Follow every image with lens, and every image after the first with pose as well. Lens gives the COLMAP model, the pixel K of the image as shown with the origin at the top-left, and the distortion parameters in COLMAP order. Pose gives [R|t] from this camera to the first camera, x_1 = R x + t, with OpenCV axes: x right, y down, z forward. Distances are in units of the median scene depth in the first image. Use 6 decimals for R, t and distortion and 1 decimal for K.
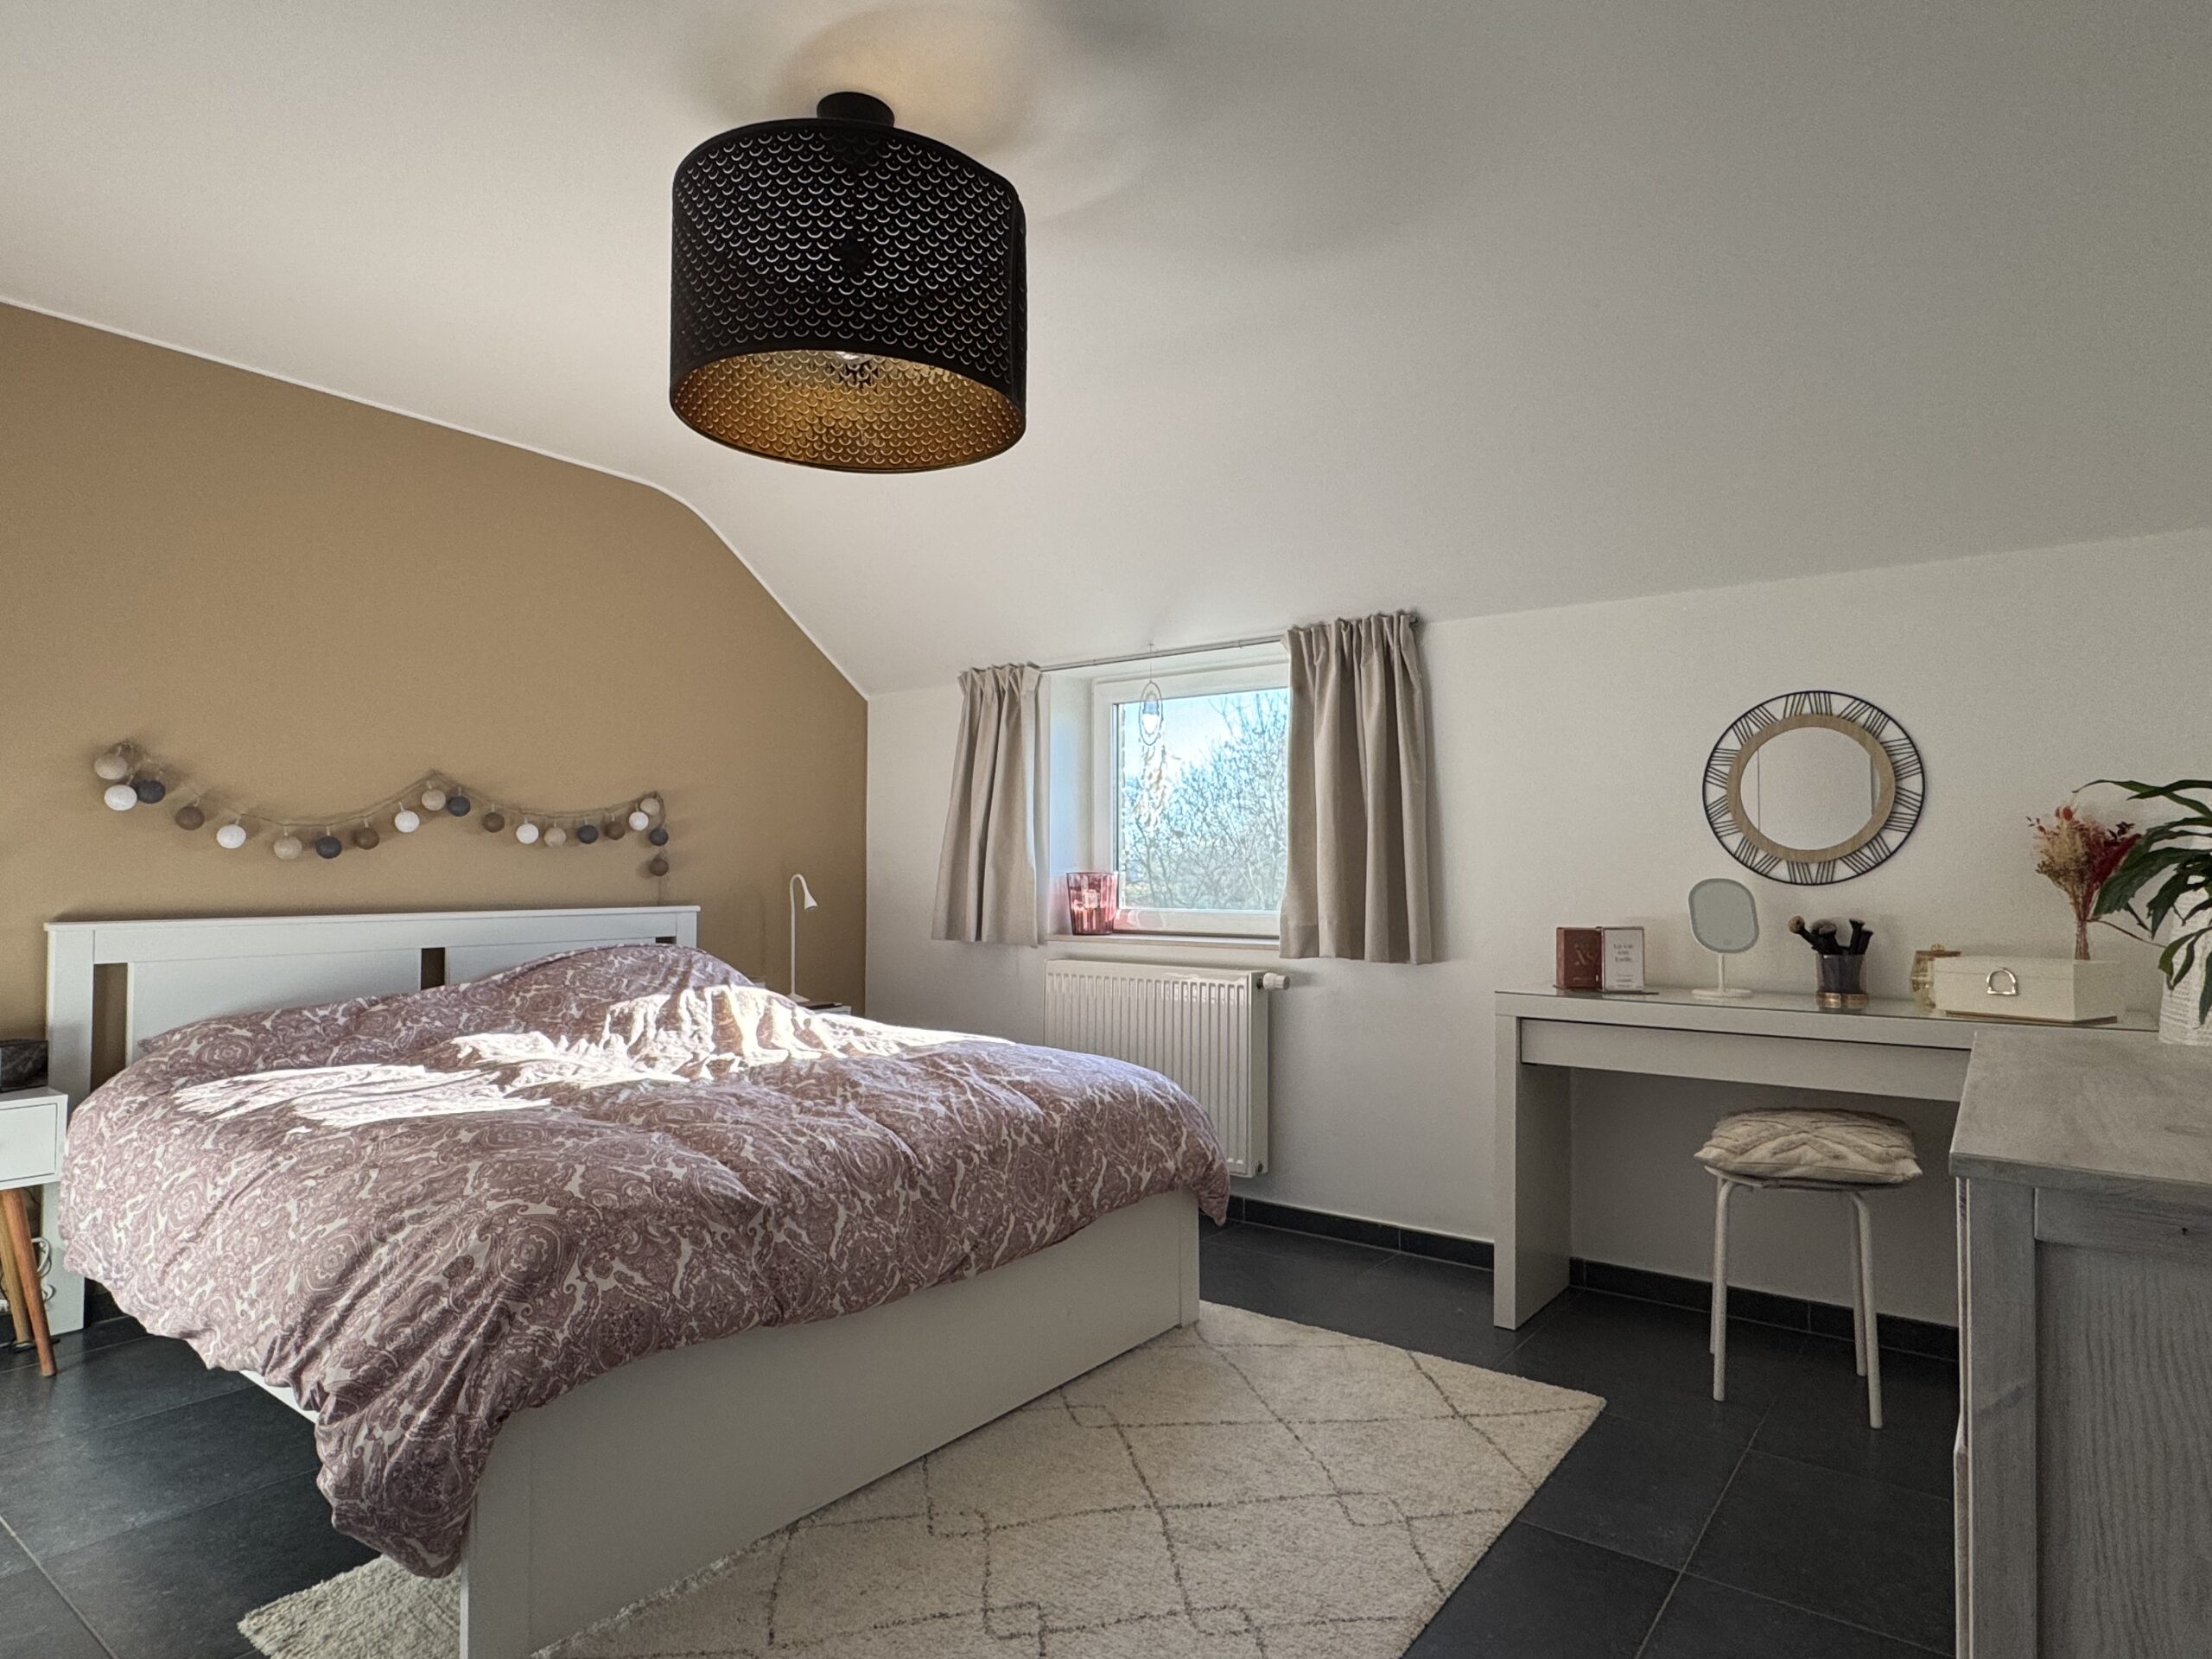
lens RADIAL K [[1265.2, 0, 1102.7], [0, 1265.2, 838.8], [0, 0, 1]] dist [-0.002940, 0.000223]
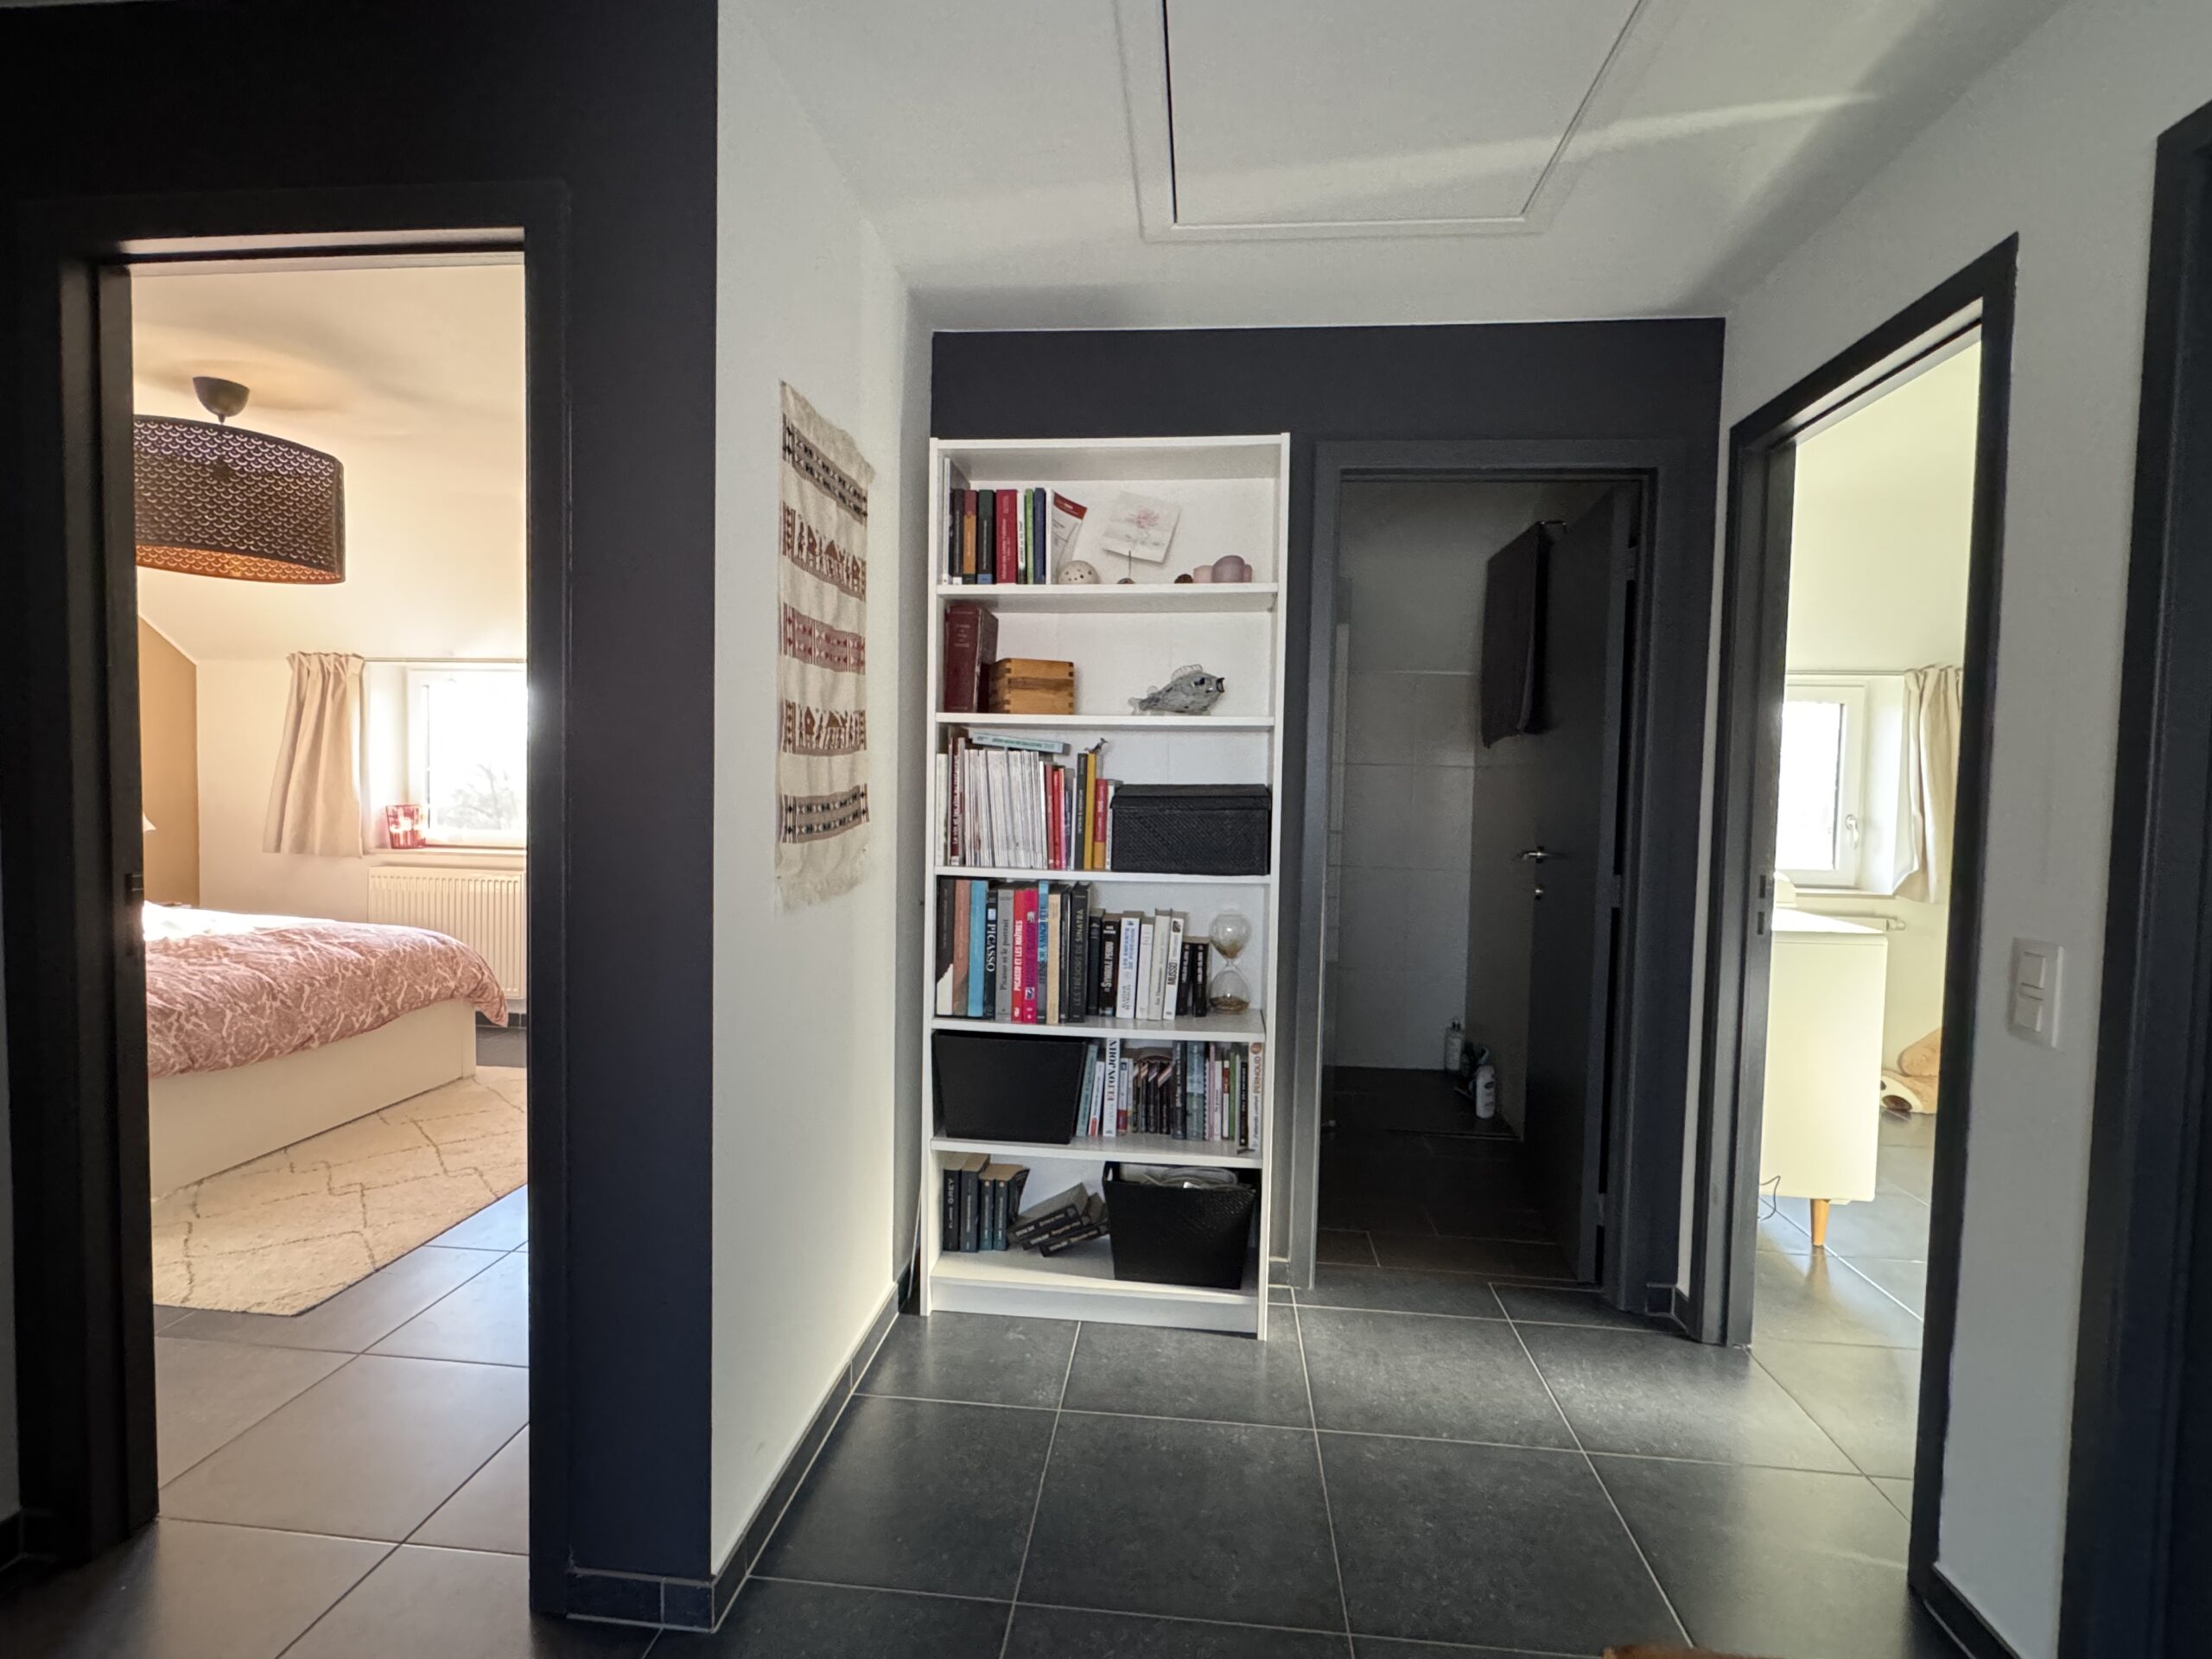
lens RADIAL K [[1065.8, 0, 1099.8], [0, 1065.8, 833.4], [0, 0, 1]] dist [-0.002211, -0.000228]
pose [[0.852786, -0.006326, 0.522221, 0.053767], [-0.035400, 0.996927, 0.069885, -0.093929], [-0.521059, -0.078083, 0.849942, -0.765715]]
